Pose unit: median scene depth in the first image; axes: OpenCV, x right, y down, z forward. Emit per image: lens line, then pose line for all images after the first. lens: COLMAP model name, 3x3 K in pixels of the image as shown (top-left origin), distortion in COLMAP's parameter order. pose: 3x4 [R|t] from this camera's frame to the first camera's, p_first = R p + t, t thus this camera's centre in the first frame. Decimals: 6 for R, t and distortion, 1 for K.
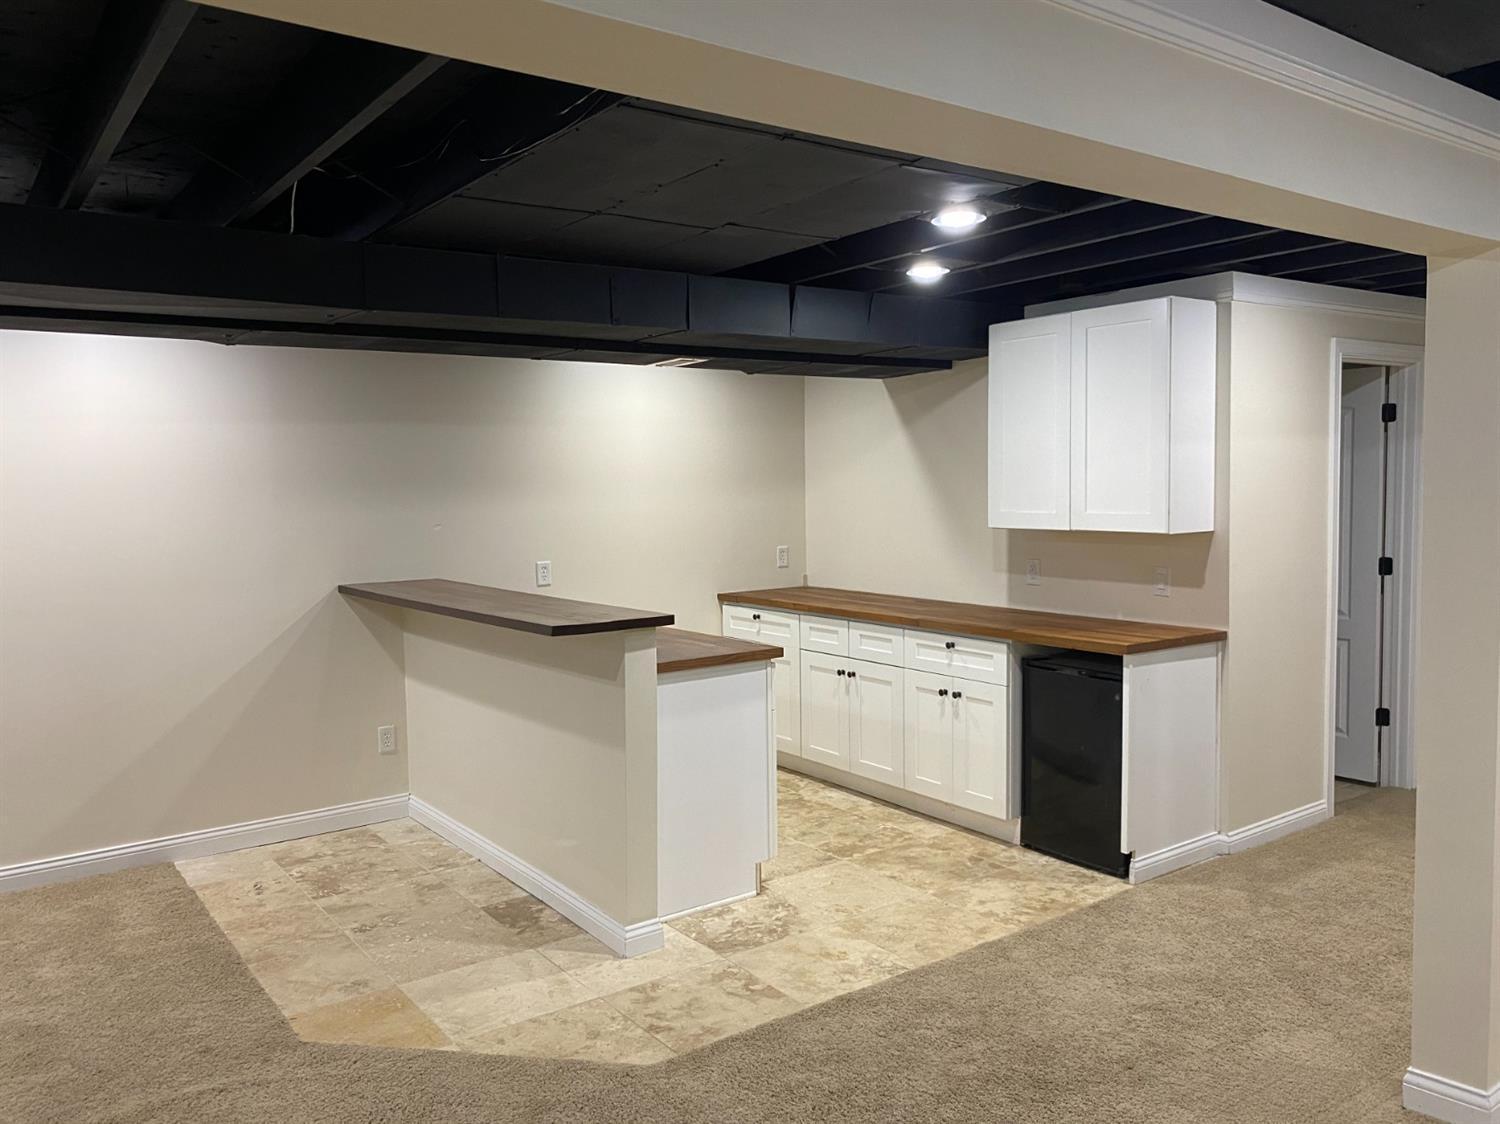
lens RADIAL K [[1145.0, 0, 748.1], [0, 1145.0, 558.0], [0, 0, 1]] dist [0.031373, -0.039931]
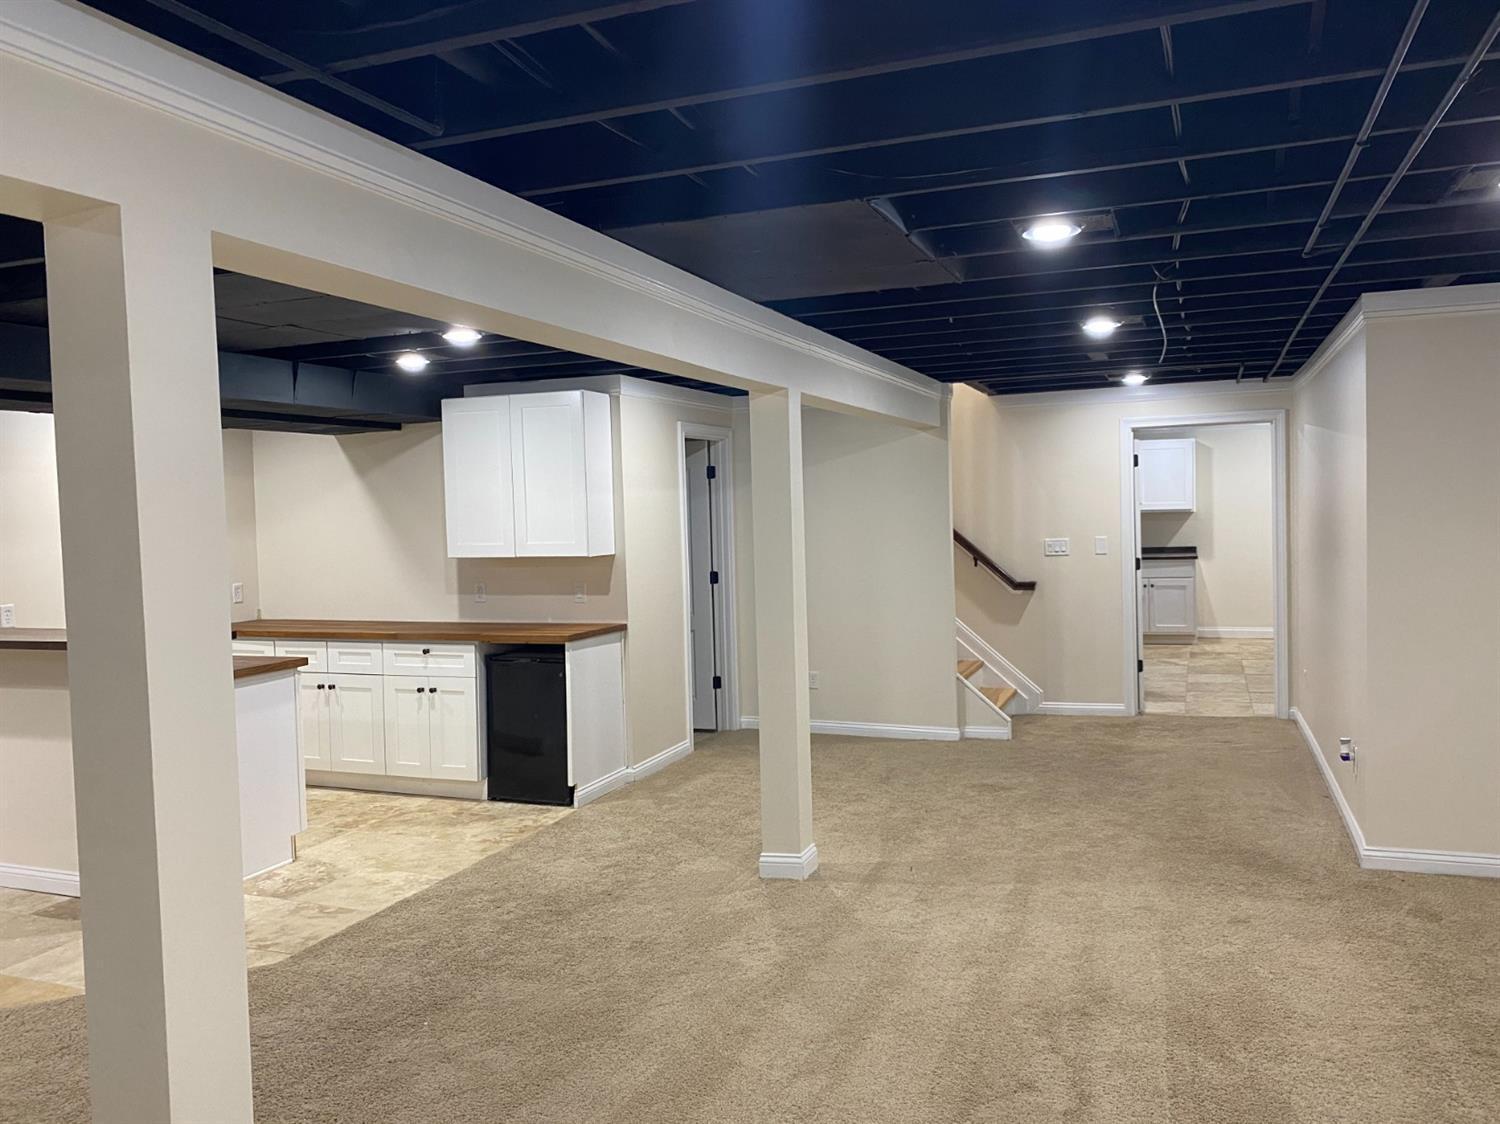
lens RADIAL K [[1145.0, 0, 748.1], [0, 1145.0, 558.0], [0, 0, 1]] dist [0.031373, -0.039931]
pose [[0.842356, -0.026879, 0.538251, -0.223730], [0.048828, 0.998454, -0.026555, 0.027348], [-0.536705, 0.048650, 0.842366, -0.287669]]
